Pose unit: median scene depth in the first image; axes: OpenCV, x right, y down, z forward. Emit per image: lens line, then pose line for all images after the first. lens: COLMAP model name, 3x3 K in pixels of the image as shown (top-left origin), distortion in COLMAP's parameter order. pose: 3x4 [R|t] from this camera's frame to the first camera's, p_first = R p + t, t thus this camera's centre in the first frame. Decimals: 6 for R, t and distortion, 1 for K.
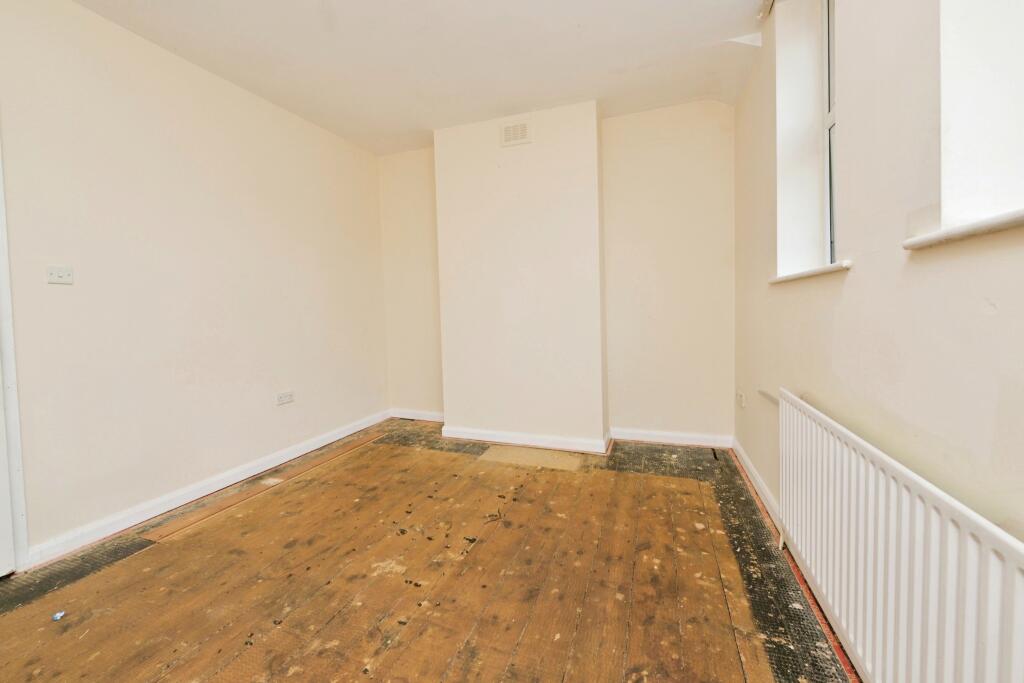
lens RADIAL K [[405.2, 0, 506.1], [0, 405.2, 321.2], [0, 0, 1]] dist [-0.003710, -0.000682]
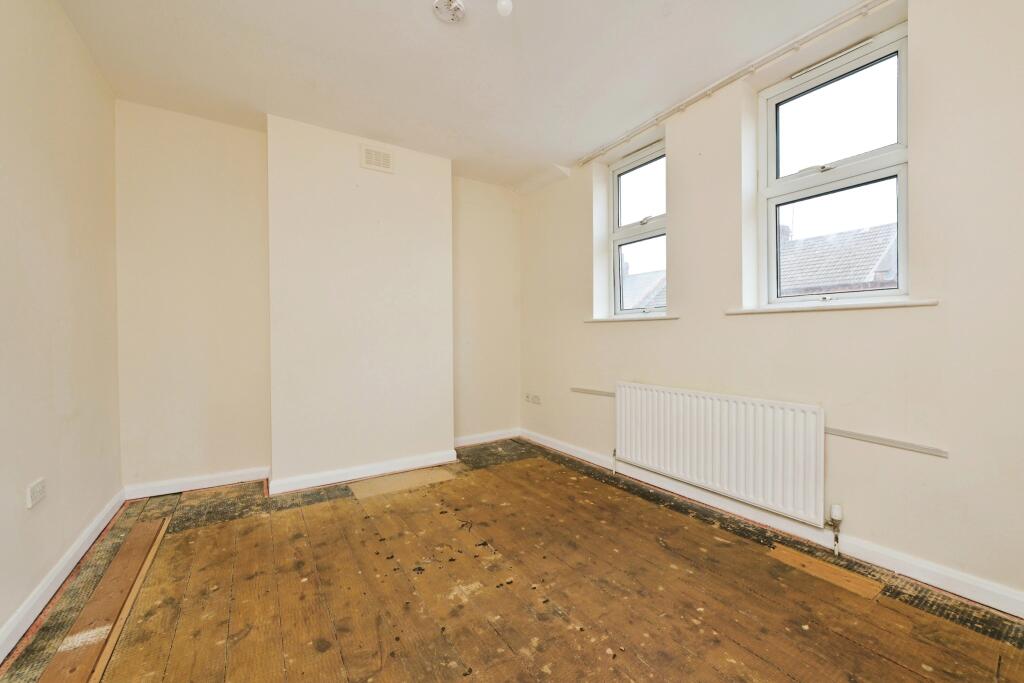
lens RADIAL K [[405.2, 0, 506.5], [0, 405.2, 336.2], [0, 0, 1]] dist [-0.003710, -0.000682]
pose [[0.613479, 0.009023, 0.789659, -0.661242], [0.017909, 0.999519, -0.025335, 0.001587], [-0.789508, 0.029685, 0.613022, 0.180994]]
